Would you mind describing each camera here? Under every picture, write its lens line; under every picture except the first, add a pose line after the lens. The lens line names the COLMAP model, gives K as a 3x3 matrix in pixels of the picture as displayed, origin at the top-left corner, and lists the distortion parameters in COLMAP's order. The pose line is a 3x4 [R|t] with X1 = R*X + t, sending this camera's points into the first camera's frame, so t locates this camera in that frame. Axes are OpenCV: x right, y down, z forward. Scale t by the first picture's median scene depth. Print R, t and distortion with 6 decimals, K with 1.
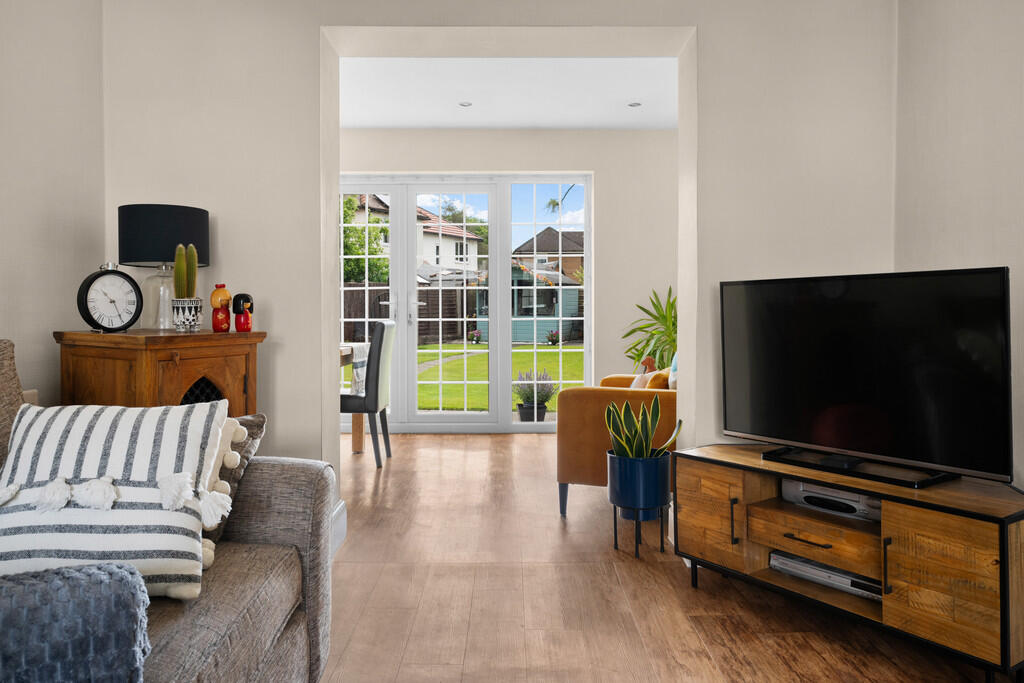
lens RADIAL K [[765.3, 0, 513.6], [0, 765.3, 323.3], [0, 0, 1]] dist [0.001488, 0.002078]
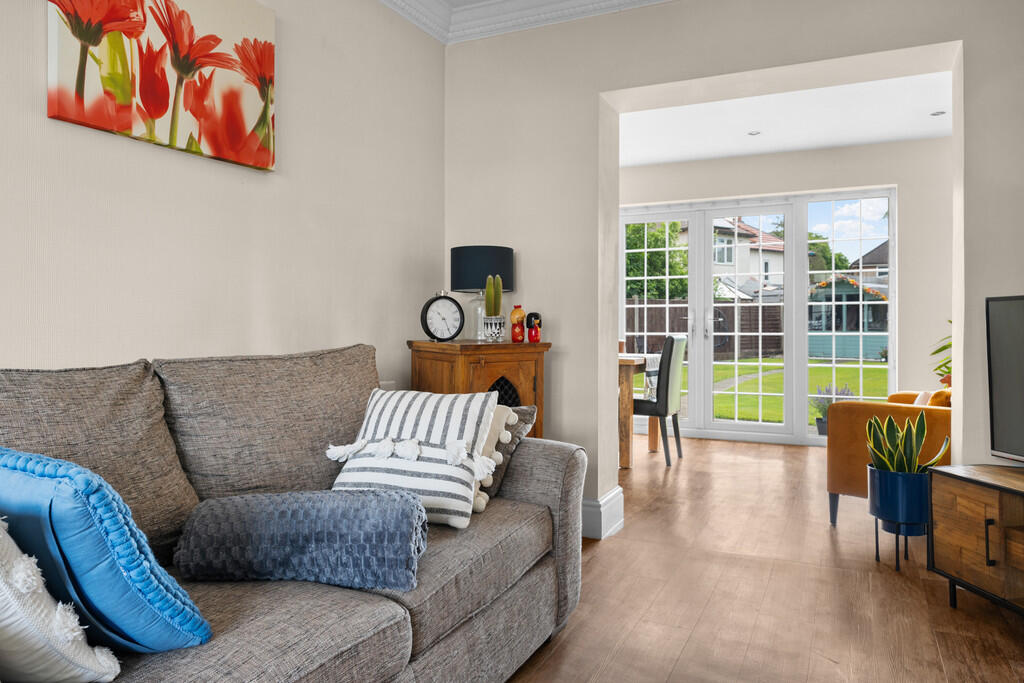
lens RADIAL K [[719.1, 0, 511.6], [0, 719.1, 322.2], [0, 0, 1]] dist [0.002741, 0.001986]
pose [[0.901924, 0.000329, -0.431895, 0.113539], [-0.009230, 0.999786, -0.018514, 0.000005], [0.431797, 0.020684, 0.901734, -0.083764]]
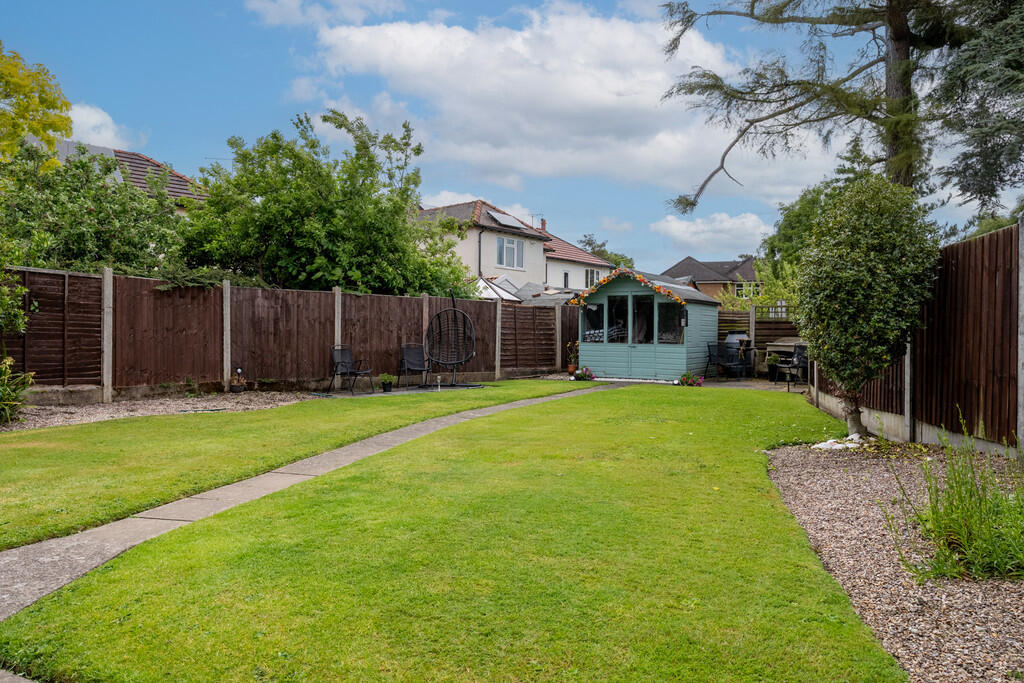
lens RADIAL K [[659.3, 0, 510.3], [0, 659.3, 322.2], [0, 0, 1]] dist [-0.002250, -0.000195]
pose [[0.974842, 0.007103, -0.222785, 0.212942], [-0.017863, 0.998767, -0.046319, 0.006271], [0.222181, 0.049134, 0.973767, 2.343676]]
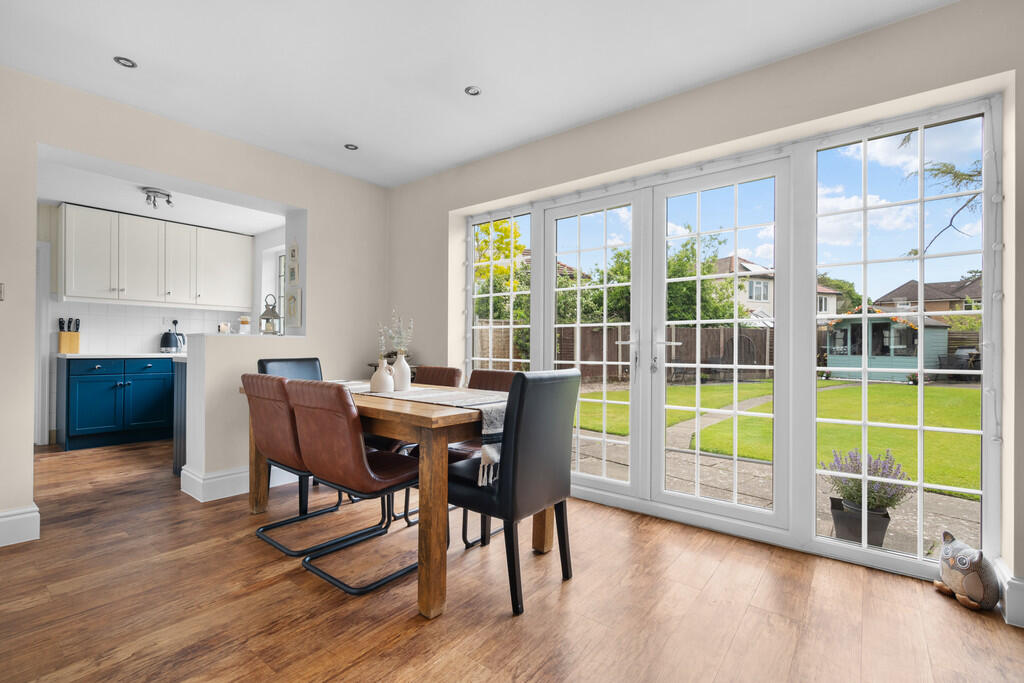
lens RADIAL K [[460.6, 0, 507.6], [0, 460.6, 342.7], [0, 0, 1]] dist [-0.003952, 0.000082]
pose [[0.779554, 0.002675, -0.626329, 0.071996], [-0.020631, 0.999558, -0.021409, -0.027031], [0.625995, 0.029611, 0.779265, 1.124593]]
